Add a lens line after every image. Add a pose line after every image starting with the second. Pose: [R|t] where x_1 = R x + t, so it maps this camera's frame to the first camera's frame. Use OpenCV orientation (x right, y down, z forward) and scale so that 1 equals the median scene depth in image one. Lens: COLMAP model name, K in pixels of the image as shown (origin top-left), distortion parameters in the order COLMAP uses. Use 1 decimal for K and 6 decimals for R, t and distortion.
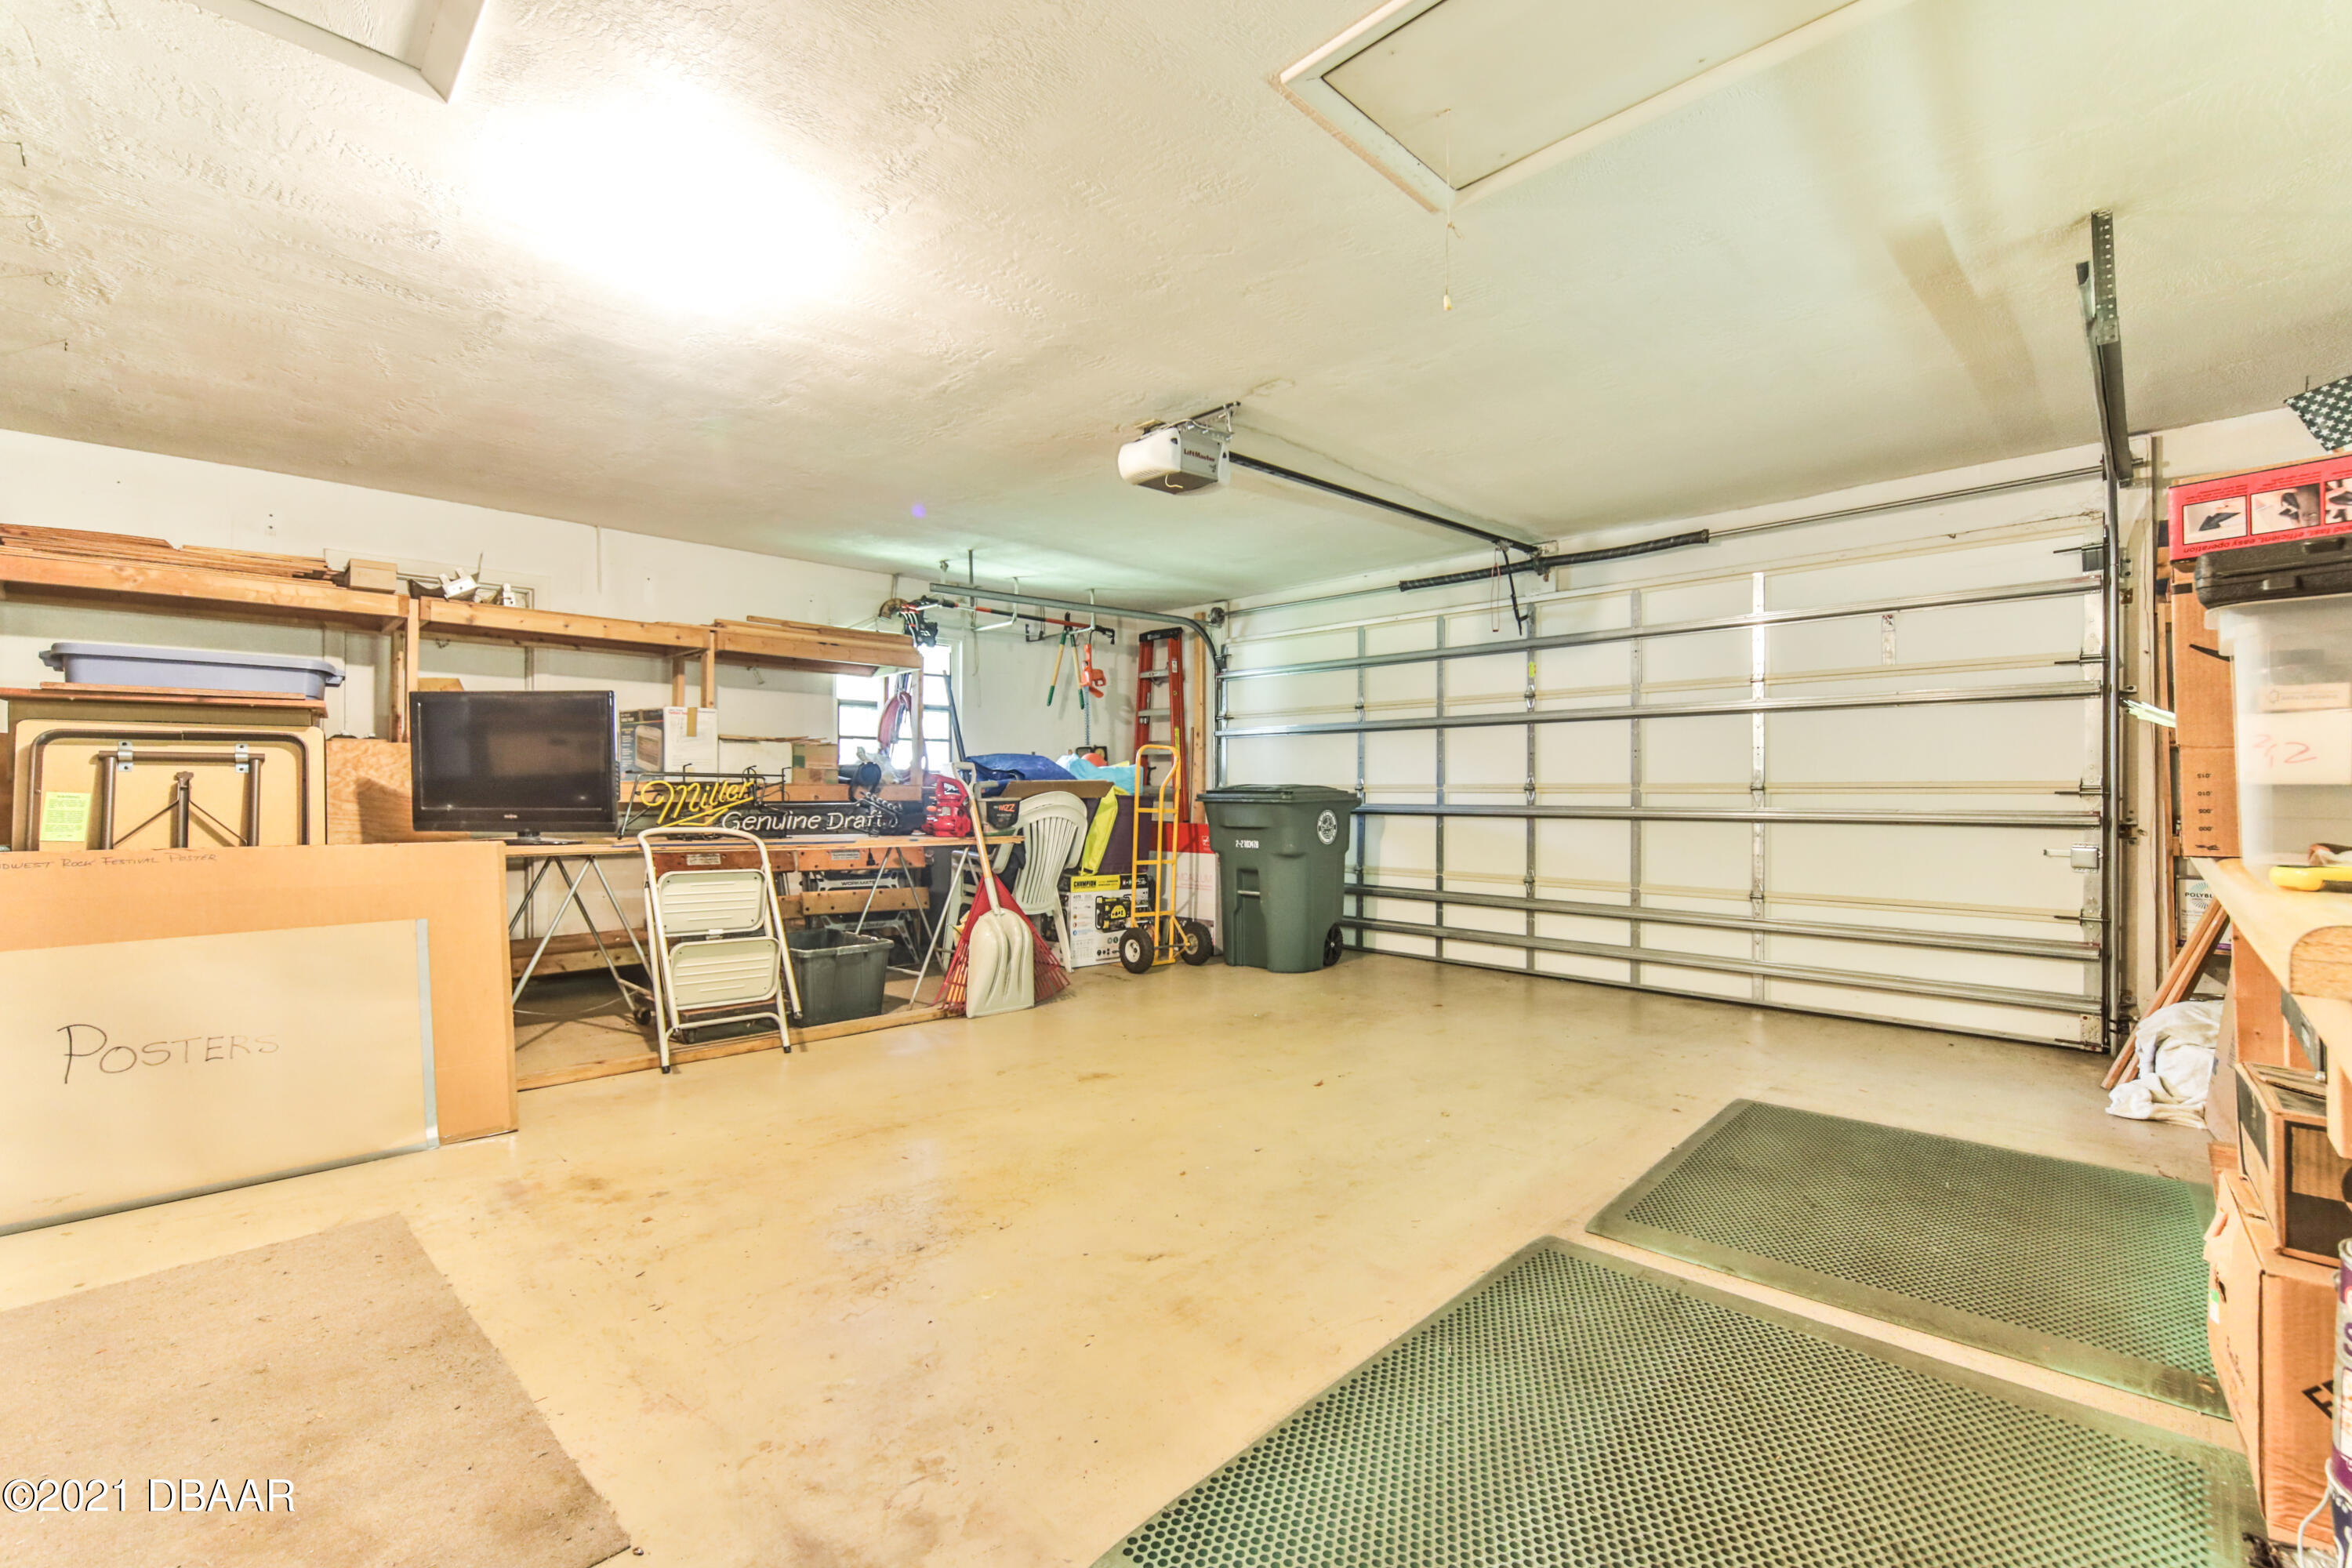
lens RADIAL K [[994.9, 0, 1178.2], [0, 994.9, 787.8], [0, 0, 1]] dist [0.001006, 0.000098]
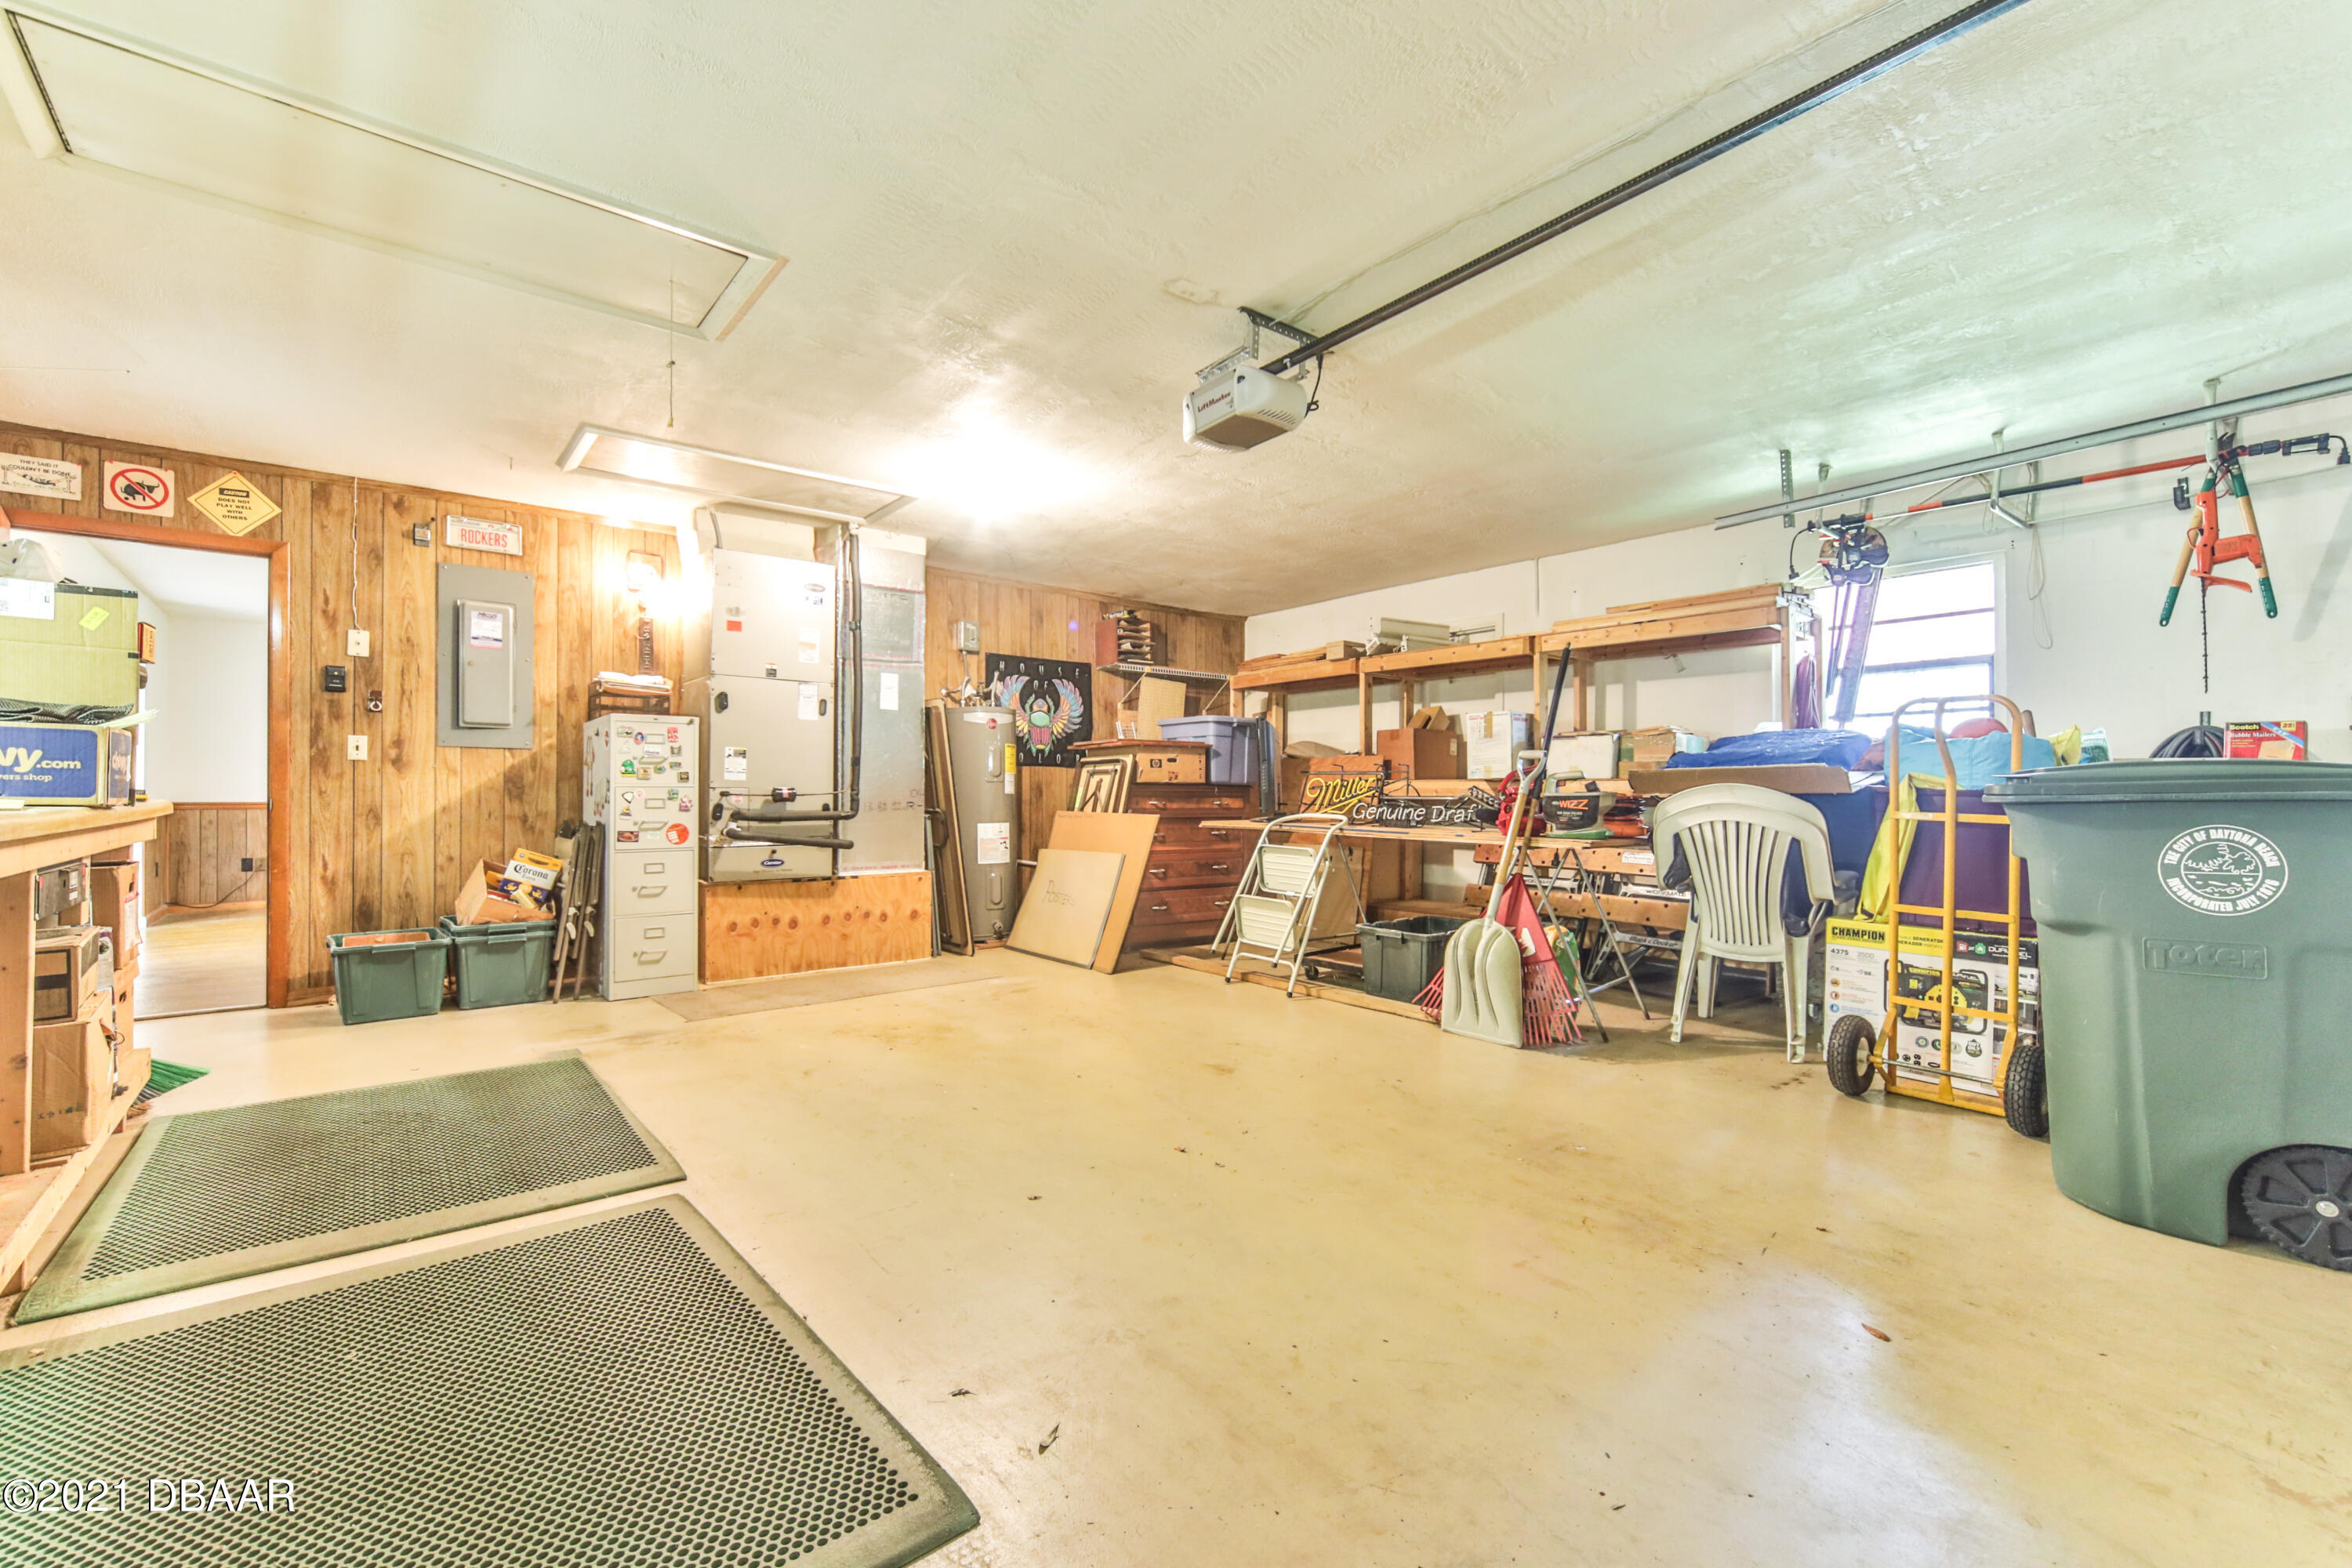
lens RADIAL K [[994.9, 0, 1177.8], [0, 994.9, 782.7], [0, 0, 1]] dist [0.001006, 0.000098]
pose [[-0.088549, -0.012718, -0.995991, 0.722803], [0.002666, 0.999912, -0.013005, 0.013842], [0.996068, -0.003807, -0.088507, 0.833682]]
